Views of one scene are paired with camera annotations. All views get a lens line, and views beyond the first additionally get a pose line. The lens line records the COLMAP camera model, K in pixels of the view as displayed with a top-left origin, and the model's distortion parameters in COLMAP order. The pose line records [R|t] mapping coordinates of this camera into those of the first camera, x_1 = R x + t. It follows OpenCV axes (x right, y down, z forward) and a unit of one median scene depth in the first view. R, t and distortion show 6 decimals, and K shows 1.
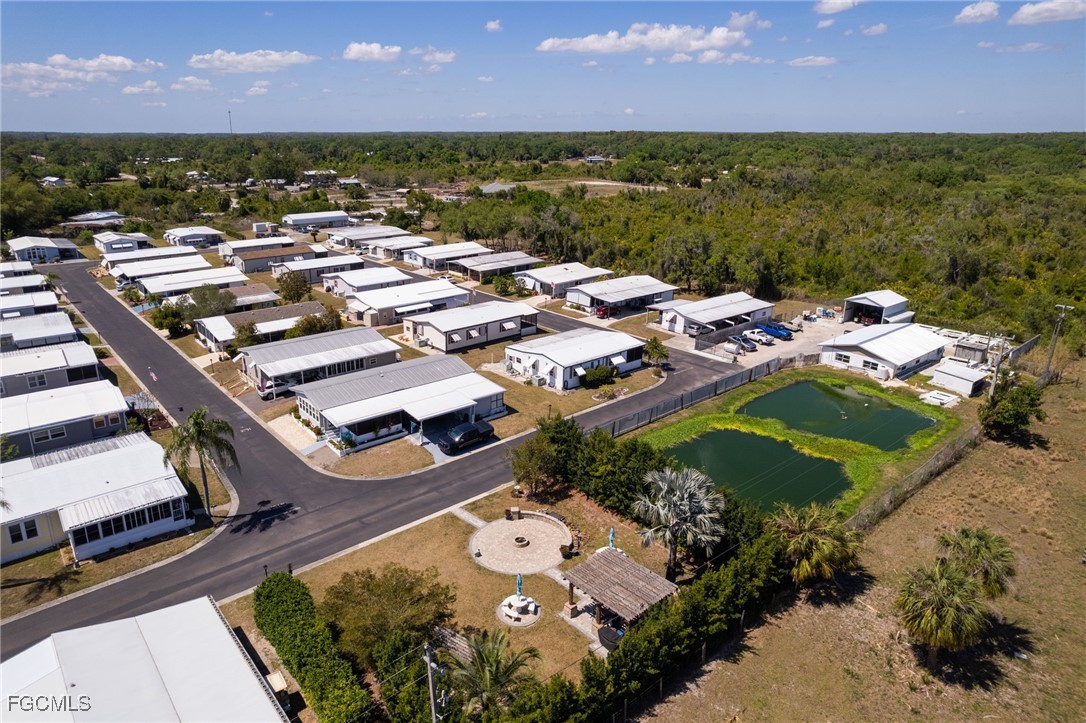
lens RADIAL K [[682.7, 0, 541.1], [0, 682.7, 359.6], [0, 0, 1]] dist [-0.050201, 0.056664]
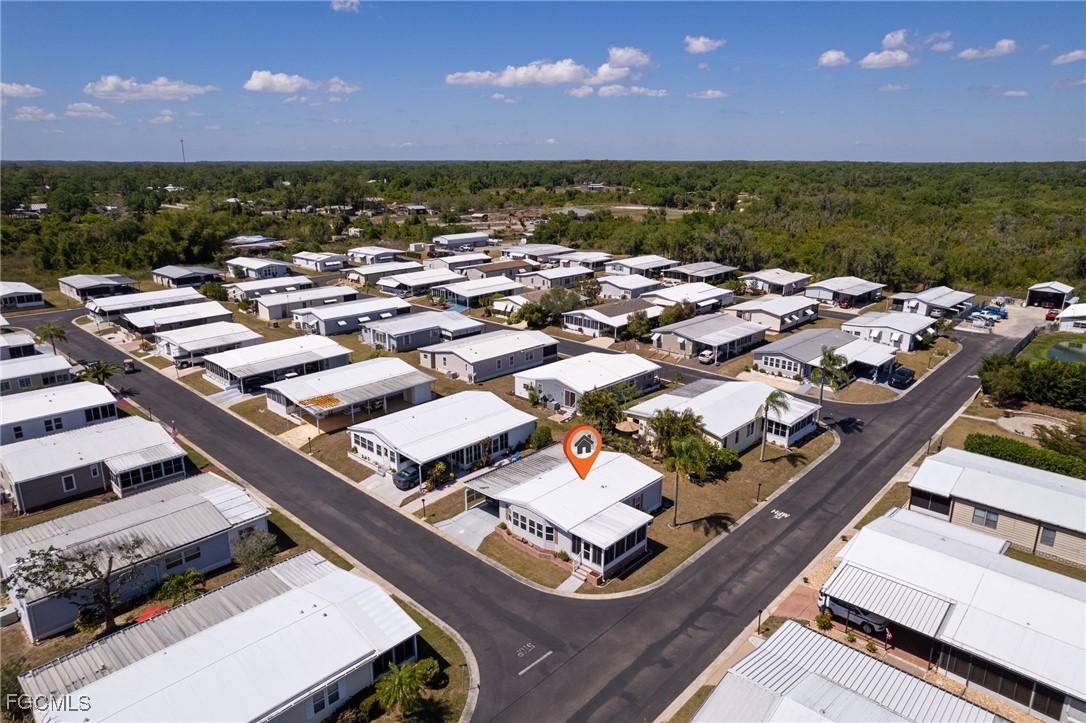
lens RADIAL K [[701.5, 0, 557.4], [0, 701.5, 366.8], [0, 0, 1]] dist [-0.050320, 0.052384]
pose [[0.992888, -0.035288, 0.113702, -0.629292], [0.039576, 0.998580, -0.035673, 0.074721], [-0.112282, 0.039919, 0.992874, -0.206166]]
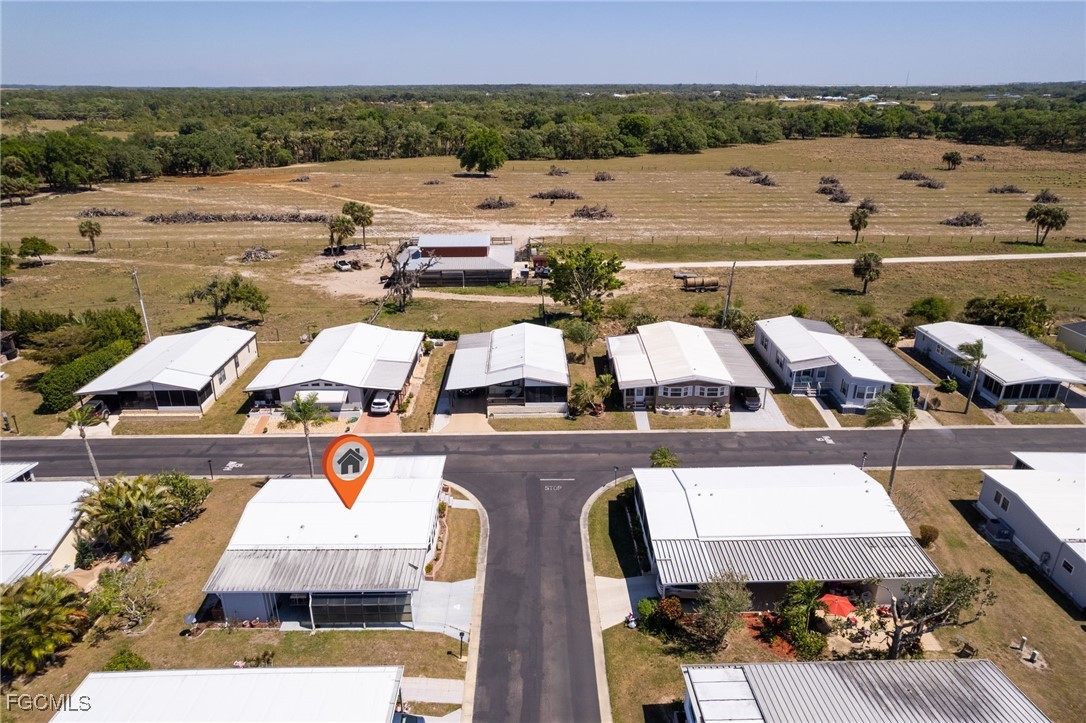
lens RADIAL K [[682.7, 0, 541.1], [0, 682.7, 359.6], [0, 0, 1]] dist [-0.050201, 0.056664]
pose [[-0.766881, -0.241343, 0.594683, -0.892165], [0.208944, 0.782232, 0.586903, -0.161854], [-0.606825, 0.574340, -0.549452, 0.470891]]
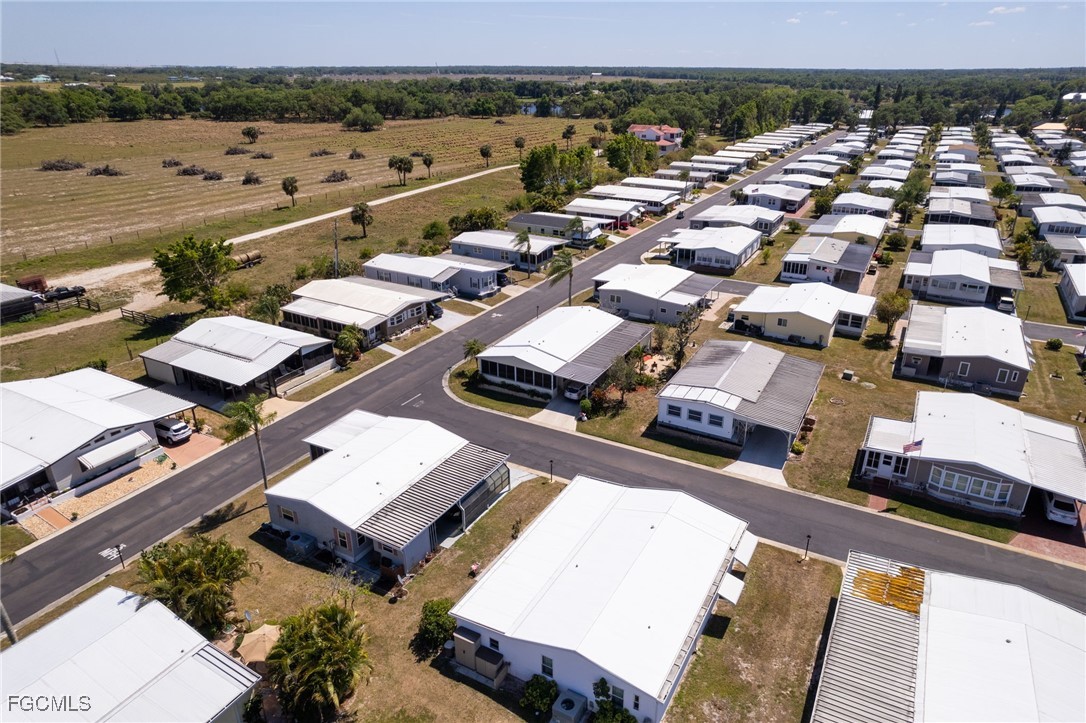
lens RADIAL K [[701.5, 0, 557.4], [0, 701.5, 366.8], [0, 0, 1]] dist [-0.050320, 0.052384]
pose [[-0.931156, 0.136494, -0.338109, -0.508196], [-0.126125, 0.749472, 0.649911, -0.232591], [0.342112, 0.647813, -0.680660, 0.694953]]
